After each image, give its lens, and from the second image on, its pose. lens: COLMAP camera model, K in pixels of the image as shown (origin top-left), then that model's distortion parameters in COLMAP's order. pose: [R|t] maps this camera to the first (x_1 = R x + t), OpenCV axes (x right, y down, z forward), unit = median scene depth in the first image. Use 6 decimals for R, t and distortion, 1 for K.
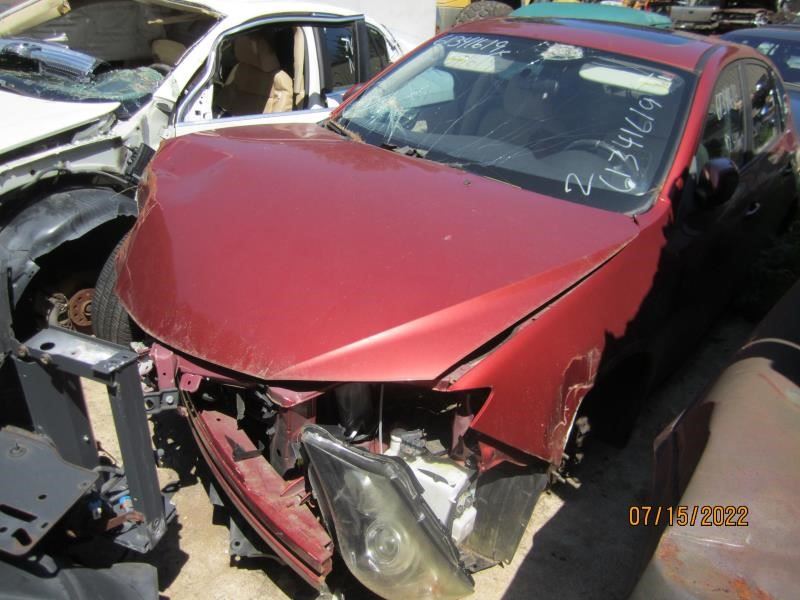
lens RADIAL K [[653.2, 0, 400.0], [0, 653.2, 300.0], [0, 0, 1]] dist [-0.061579, 0.001420]
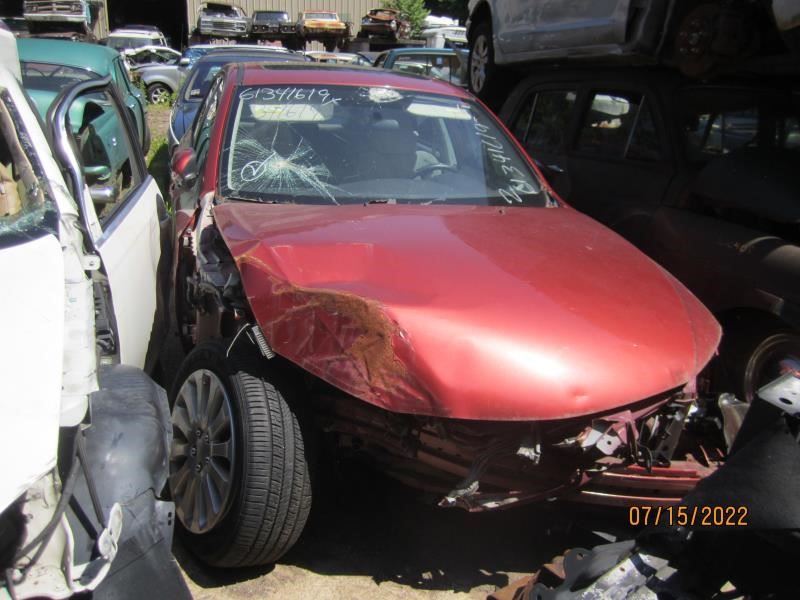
lens RADIAL K [[653.2, 0, 400.0], [0, 653.2, 300.0], [0, 0, 1]] dist [-0.061579, 0.001420]
pose [[0.526311, -0.332153, 0.782733, -0.762508], [0.352929, 0.922840, 0.154297, -0.219486], [-0.773588, 0.195041, 0.602927, 0.361343]]
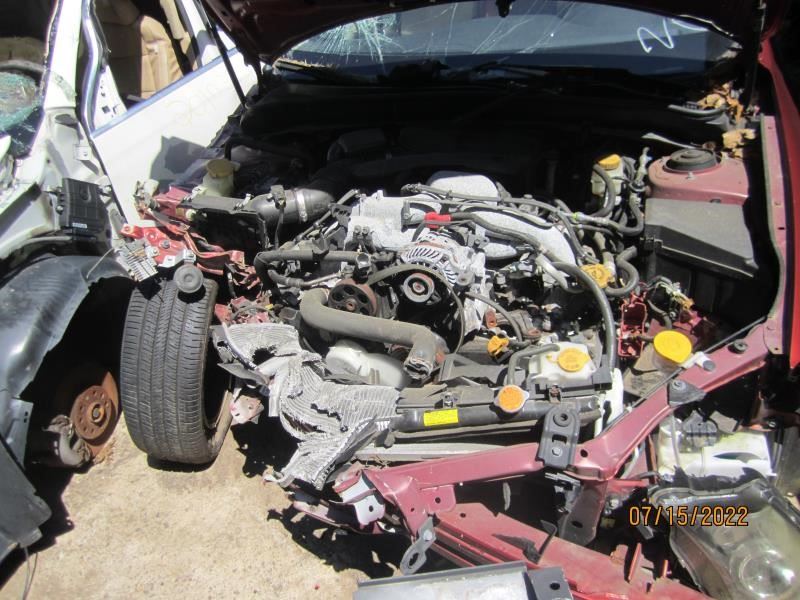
lens RADIAL K [[653.2, 0, 400.0], [0, 653.2, 300.0], [0, 0, 1]] dist [-0.061579, 0.001420]
pose [[0.905905, -0.392360, 0.159343, -0.230550], [0.358237, 0.910677, 0.205752, -0.134625], [-0.225839, -0.129309, 0.965544, 0.214287]]
